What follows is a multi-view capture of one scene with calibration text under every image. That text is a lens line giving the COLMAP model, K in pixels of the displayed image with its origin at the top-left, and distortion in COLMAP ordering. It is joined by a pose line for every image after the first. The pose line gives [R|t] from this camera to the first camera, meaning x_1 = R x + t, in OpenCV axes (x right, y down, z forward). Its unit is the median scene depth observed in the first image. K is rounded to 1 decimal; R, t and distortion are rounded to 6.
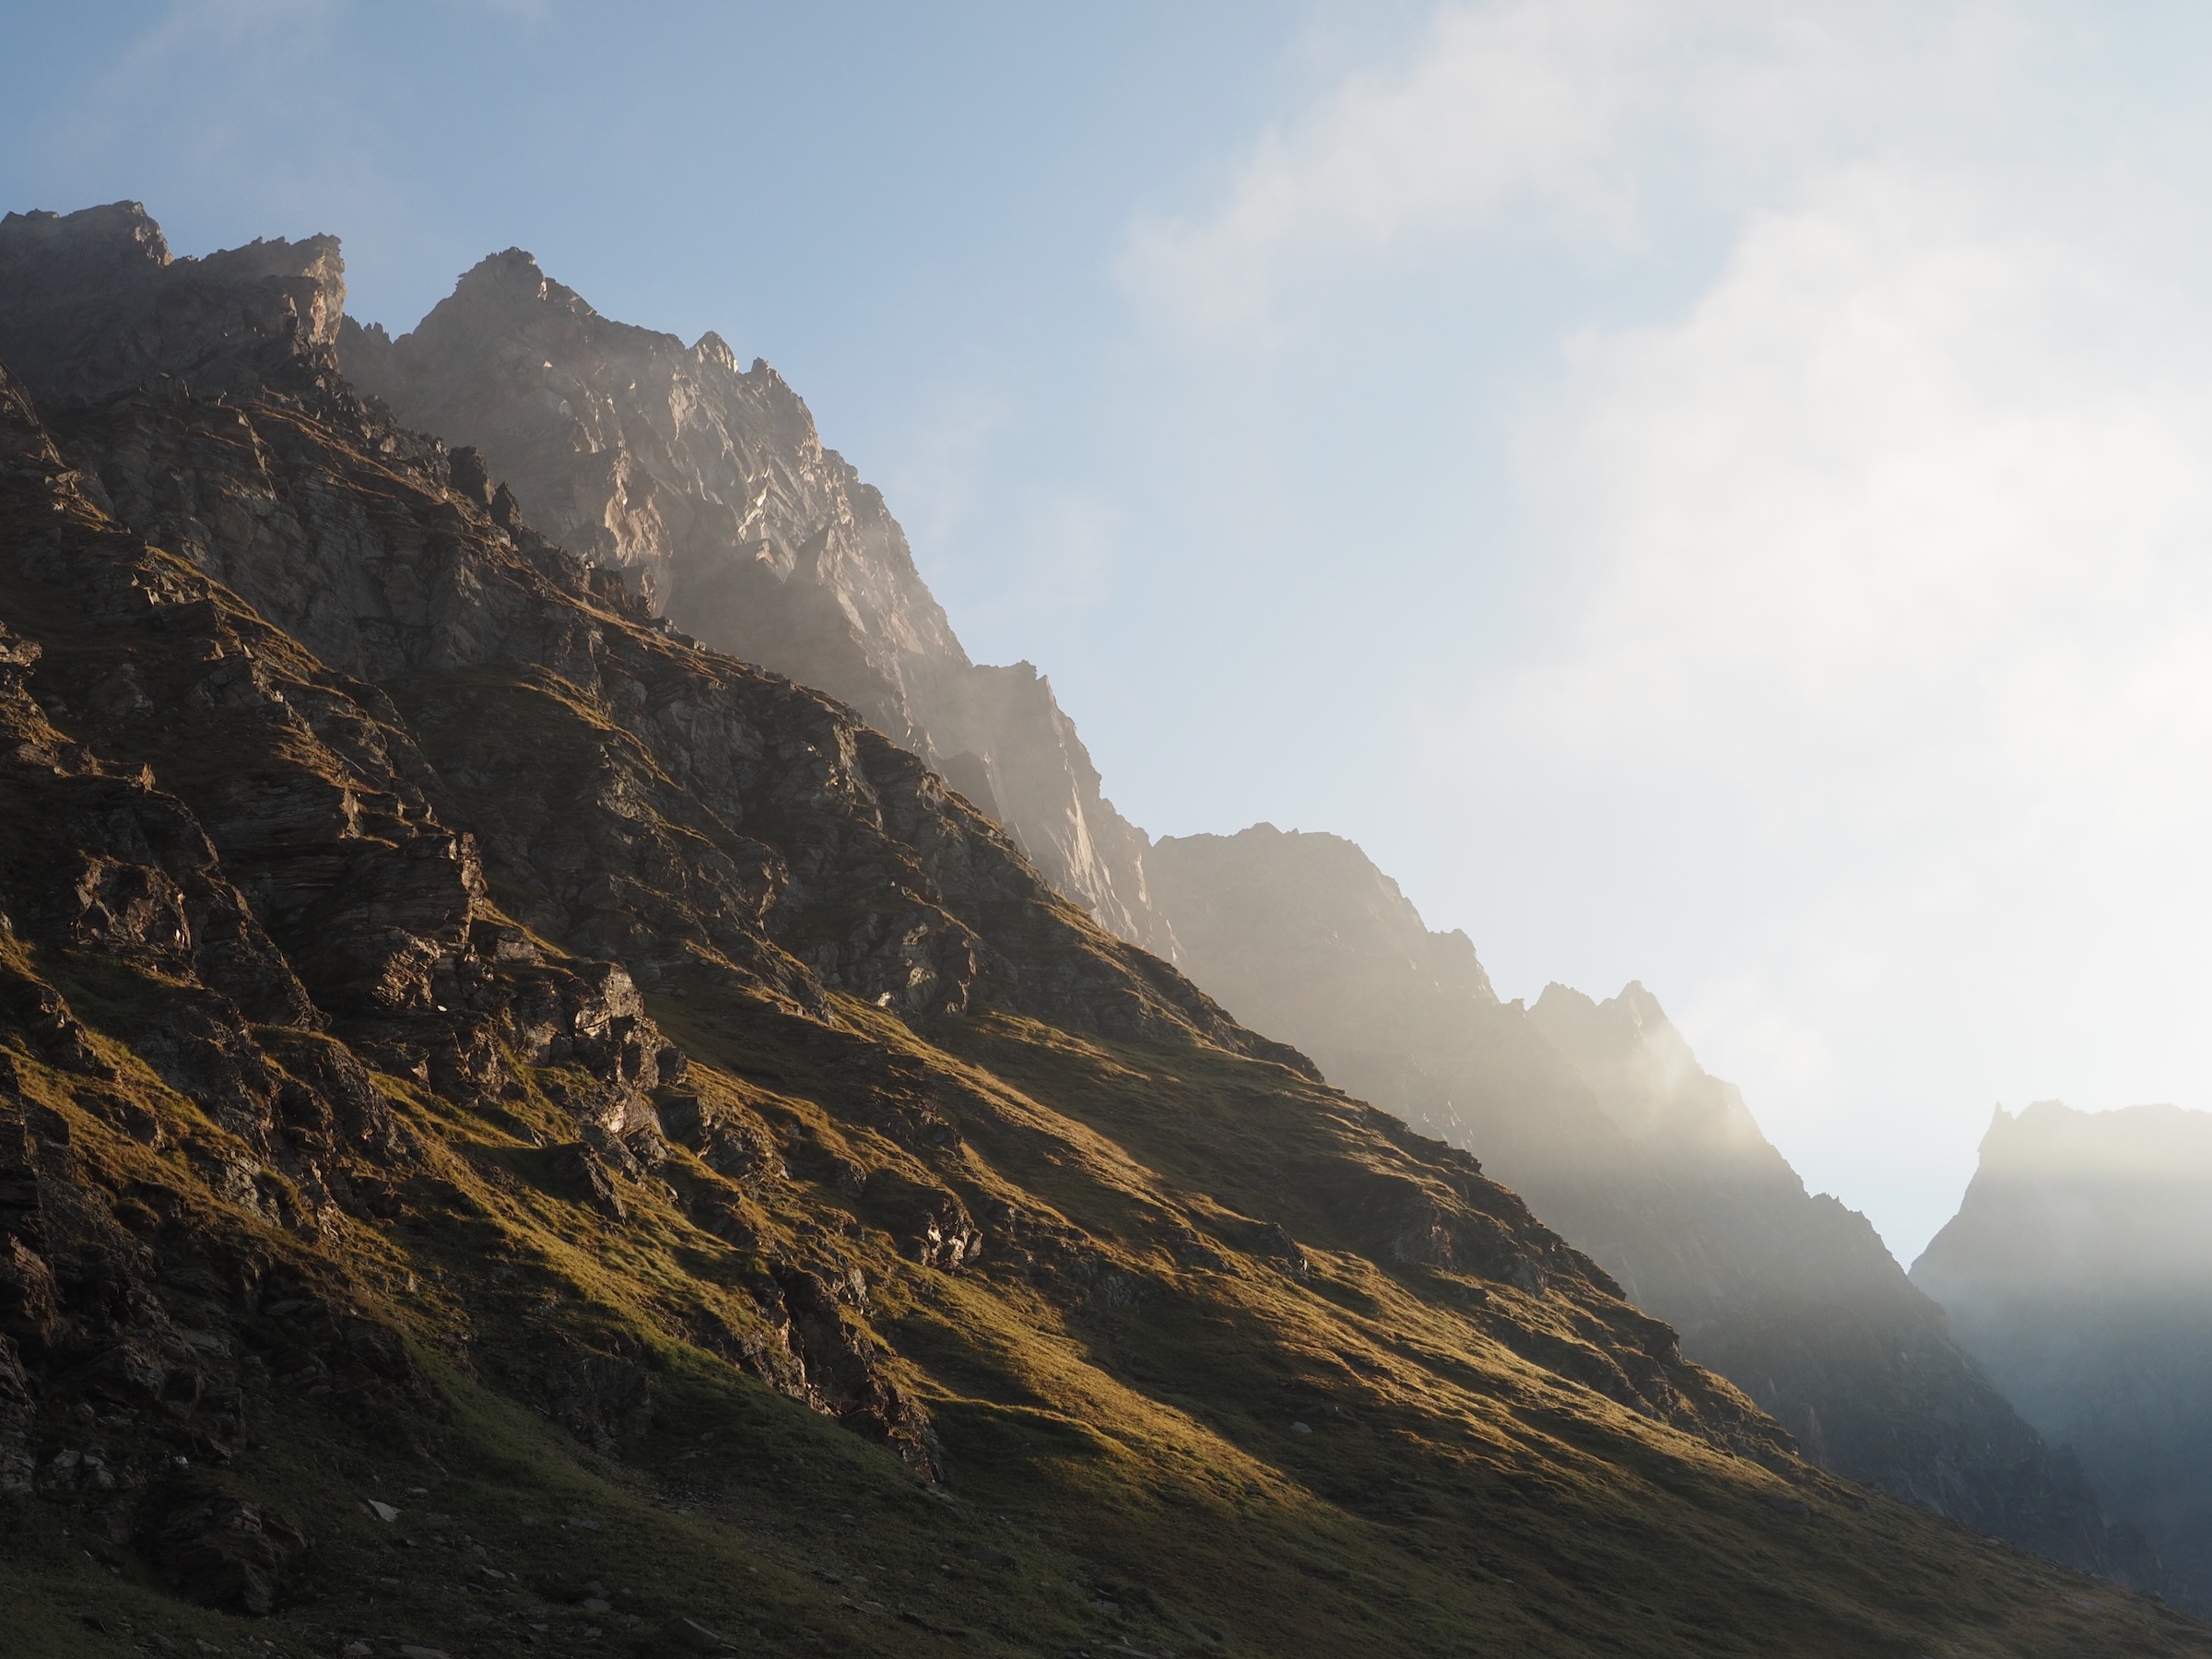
lens RADIAL K [[3169.9, 0, 1106.0], [0, 3169.9, 829.5], [0, 0, 1]] dist [-0.001941, -0.031390]
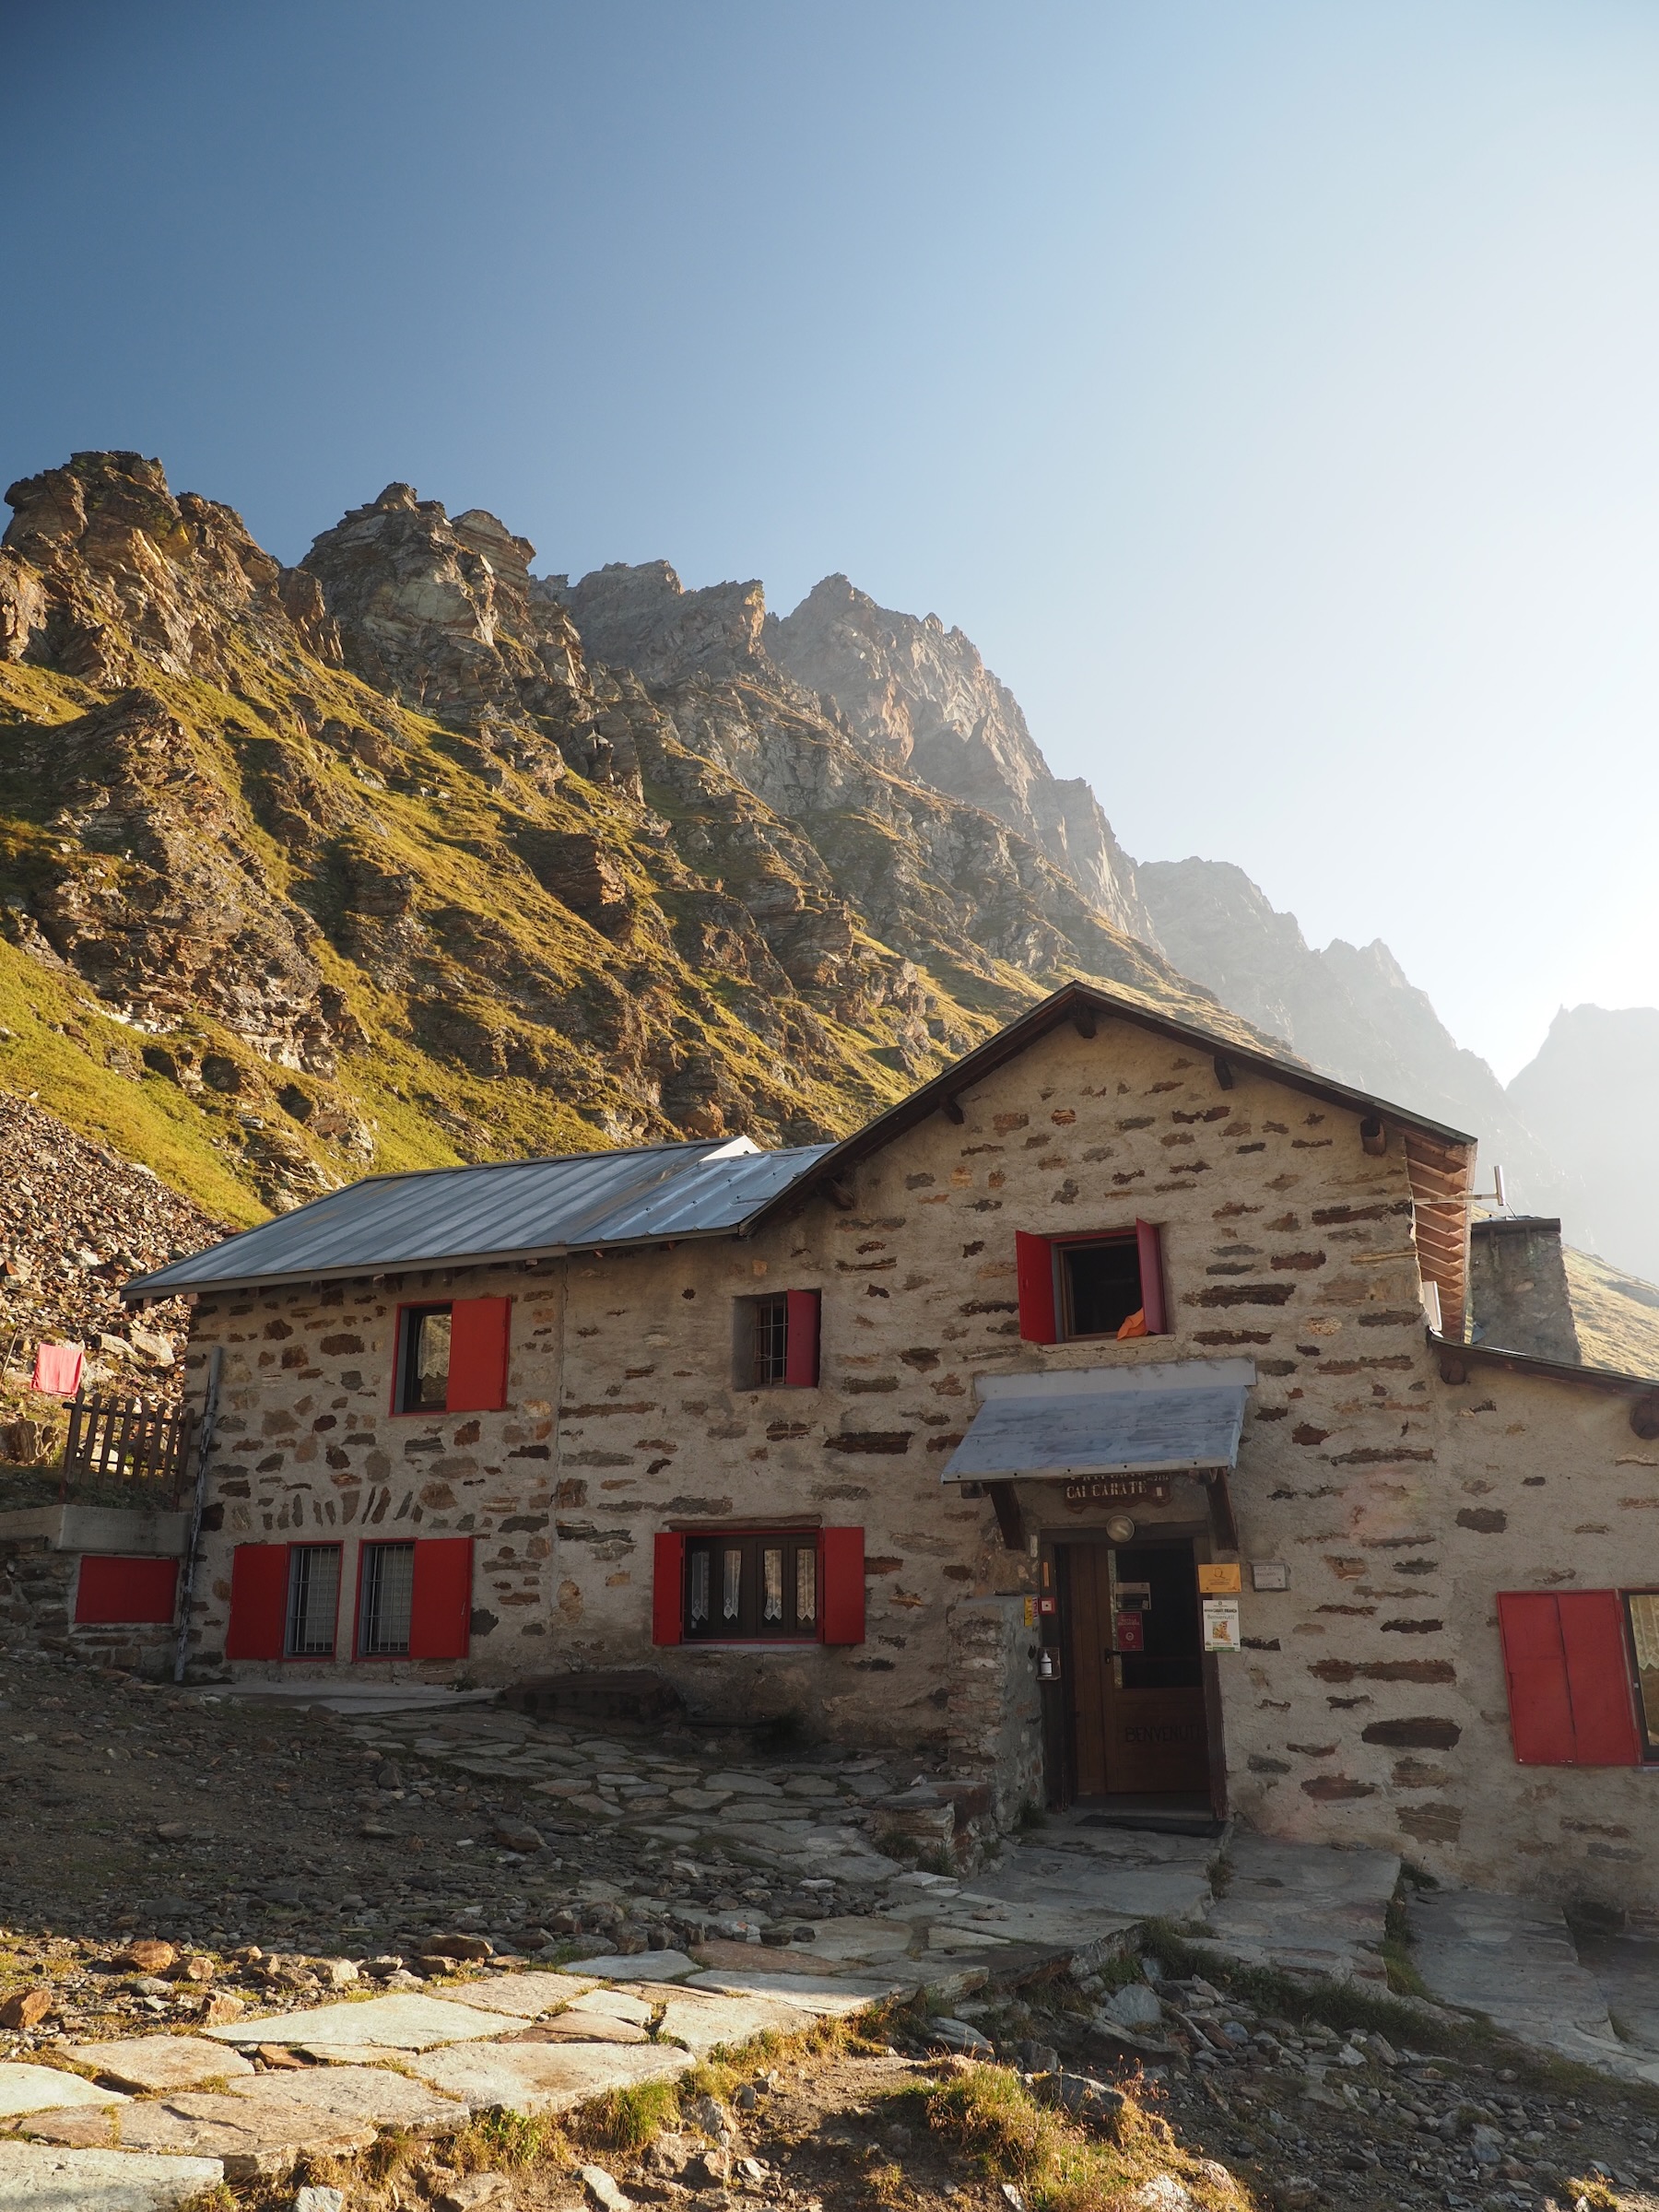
lens RADIAL K [[1705.0, 0, 829.5], [0, 1705.0, 1106.0], [0, 0, 1]] dist [-0.045012, 0.000074]
pose [[0.988058, 0.043070, -0.147940, -0.020796], [-0.014877, 0.982319, 0.186621, -0.069460], [0.153362, -0.182191, 0.971229, -0.186597]]
